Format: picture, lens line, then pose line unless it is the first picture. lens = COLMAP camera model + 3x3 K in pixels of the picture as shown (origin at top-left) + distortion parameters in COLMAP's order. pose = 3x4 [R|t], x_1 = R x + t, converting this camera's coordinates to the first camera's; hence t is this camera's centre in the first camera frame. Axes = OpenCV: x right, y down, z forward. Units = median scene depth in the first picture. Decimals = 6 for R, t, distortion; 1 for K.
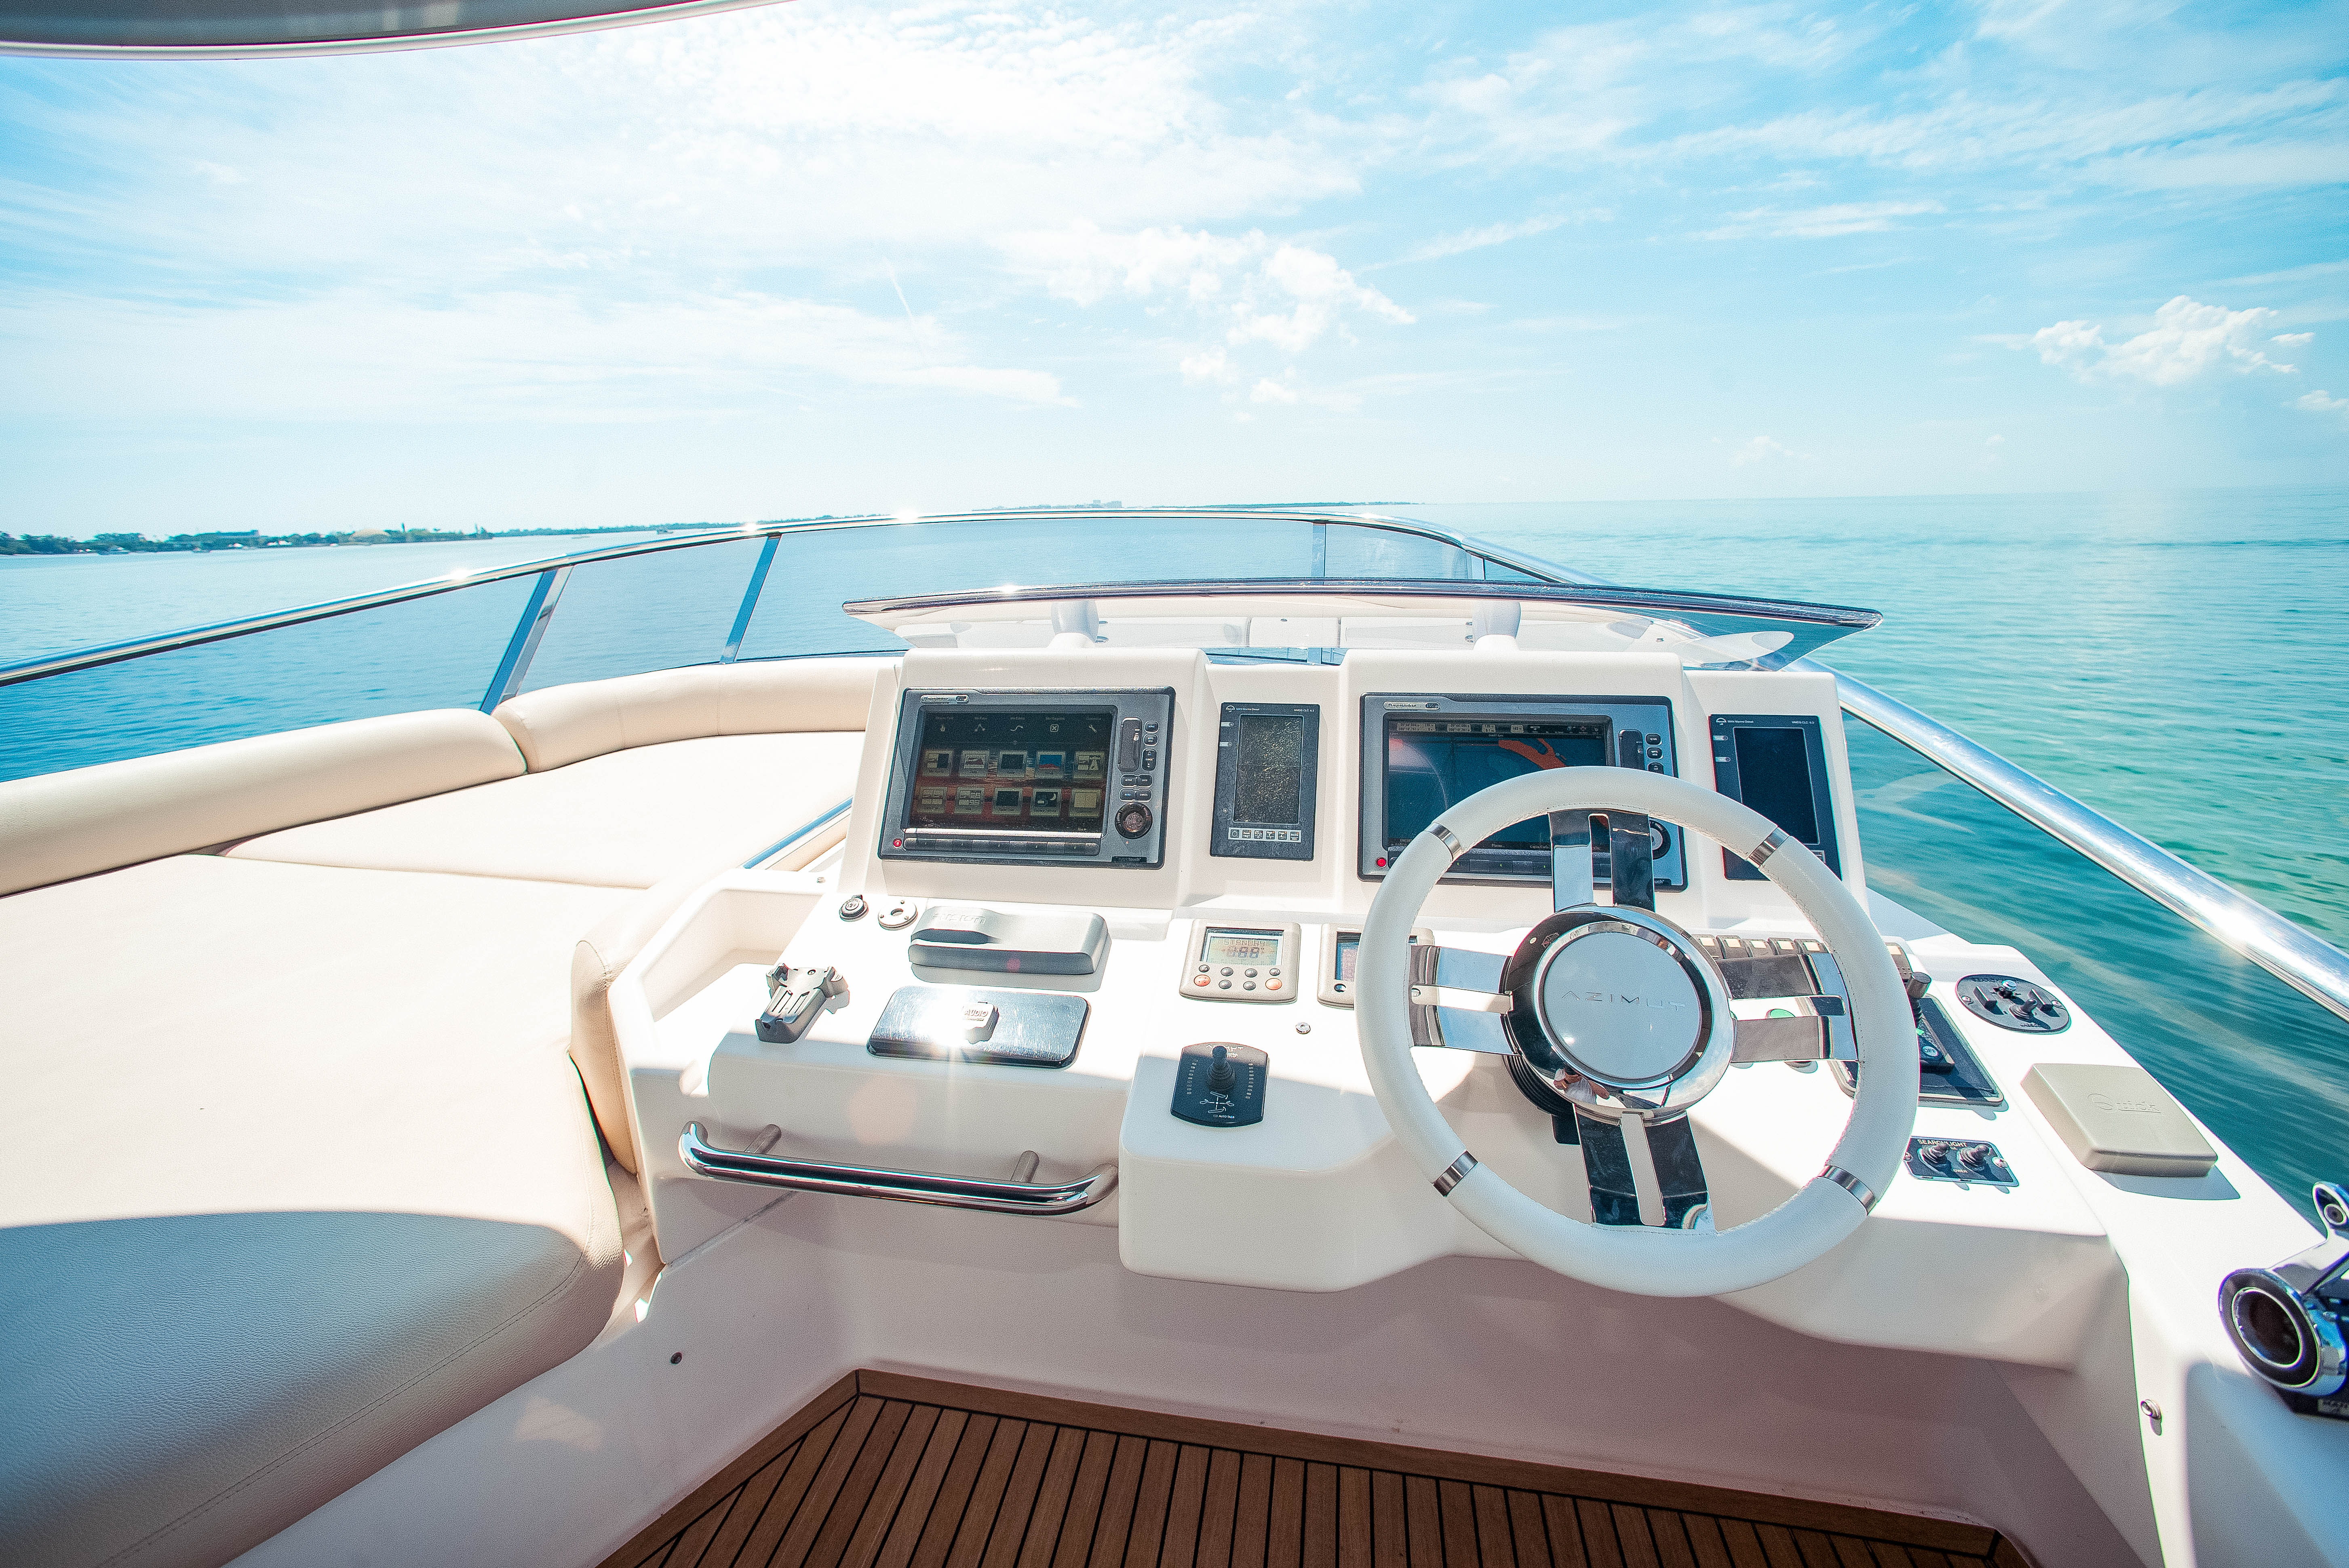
lens RADIAL K [[947.6, 0, 1179.0], [0, 947.6, 780.5], [0, 0, 1]] dist [-0.069923, 0.034254]
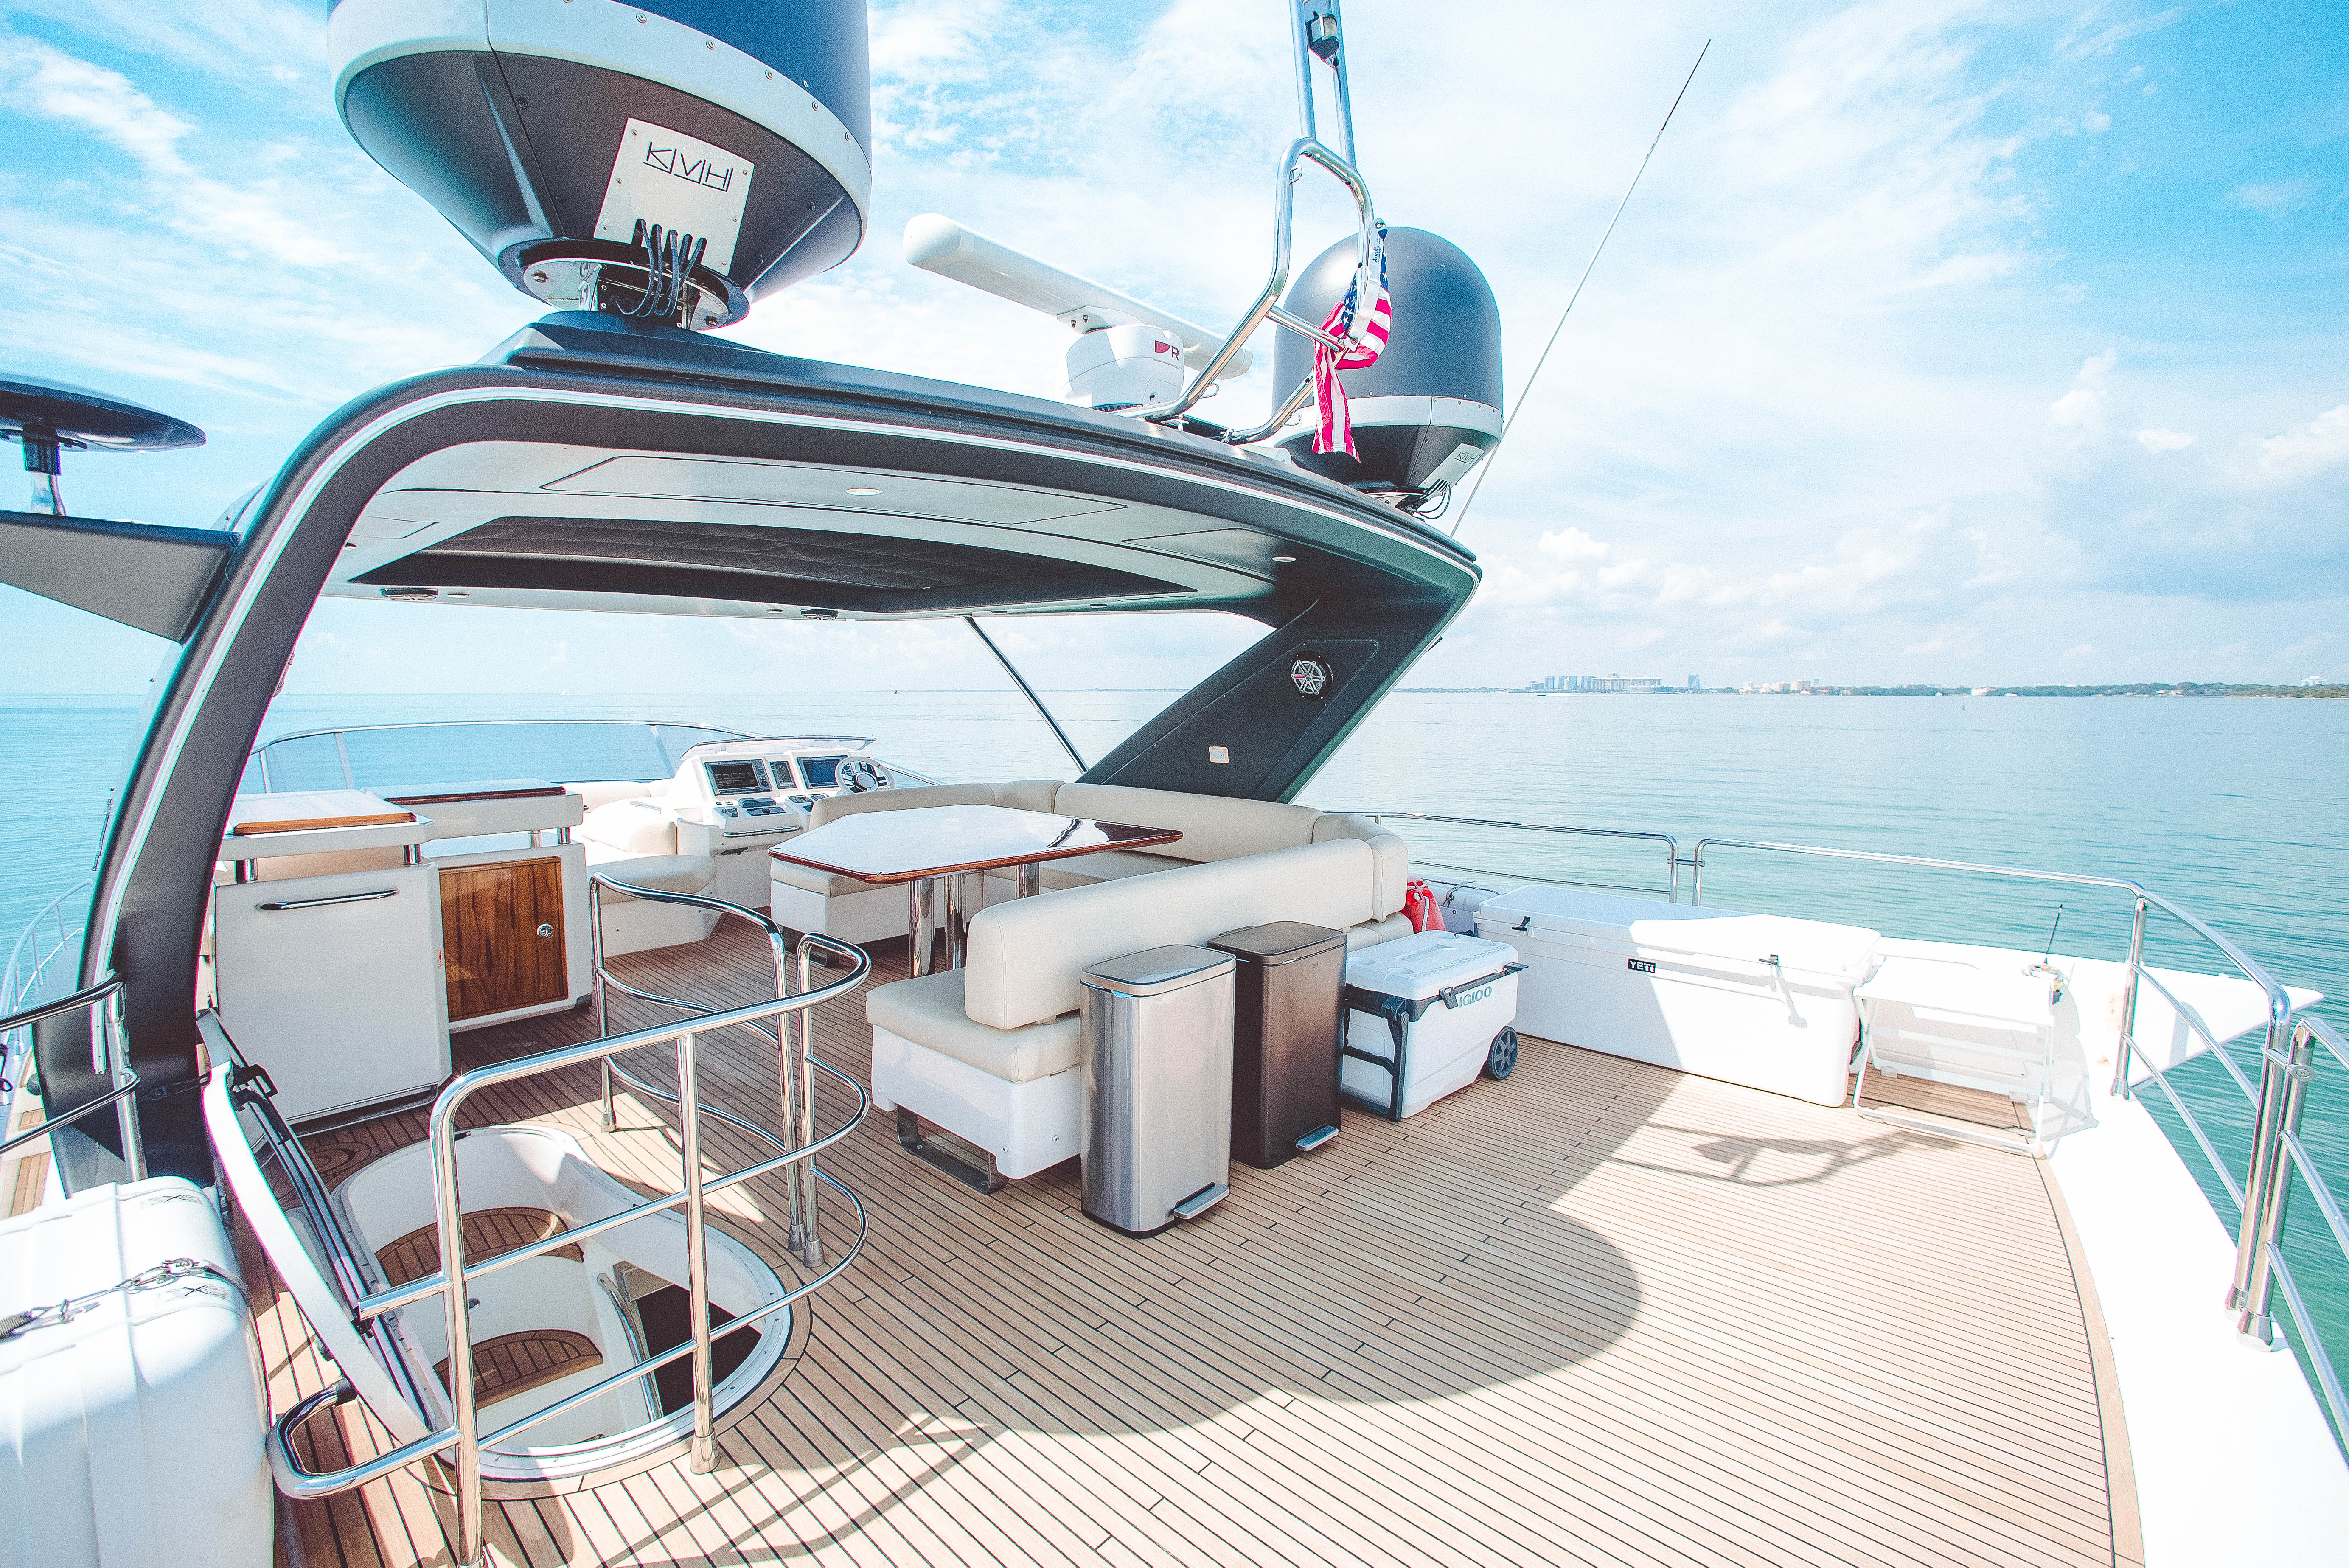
lens RADIAL K [[1044.5, 0, 1175.4], [0, 1044.5, 792.0], [0, 0, 1]] dist [-0.068584, 0.033870]
pose [[0.520817, -0.052597, 0.852046, -3.516655], [0.222937, 0.971844, -0.076280, 0.974714], [-0.824044, 0.229681, 0.517879, -3.575163]]
